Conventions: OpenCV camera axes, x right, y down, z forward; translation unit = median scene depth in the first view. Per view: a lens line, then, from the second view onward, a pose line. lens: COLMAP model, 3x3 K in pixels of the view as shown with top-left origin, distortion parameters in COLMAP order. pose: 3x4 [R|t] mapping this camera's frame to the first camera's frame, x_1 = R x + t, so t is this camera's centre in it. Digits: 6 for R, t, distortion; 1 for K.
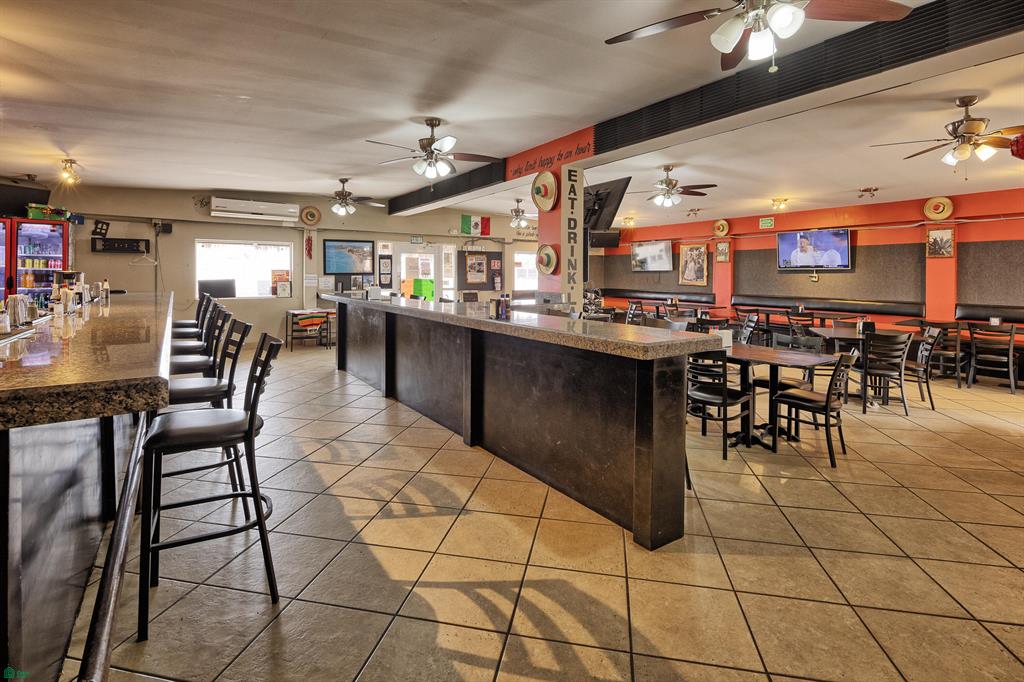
lens RADIAL K [[495.8, 0, 509.4], [0, 495.8, 281.6], [0, 0, 1]] dist [0.000495, -0.000211]
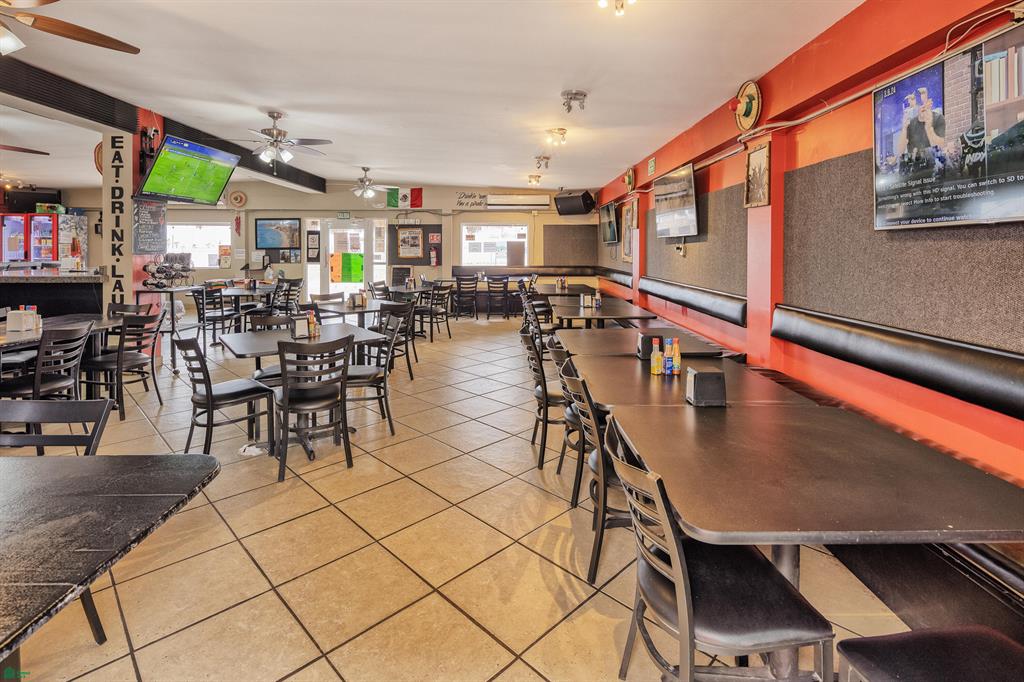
lens RADIAL K [[495.8, 0, 509.4], [0, 495.8, 281.6], [0, 0, 1]] dist [0.000495, -0.000211]
pose [[0.826471, 0.031799, -0.562080, 0.685441], [-0.005745, 0.998828, 0.048060, 0.002173], [0.562950, -0.036491, 0.825685, 0.332879]]
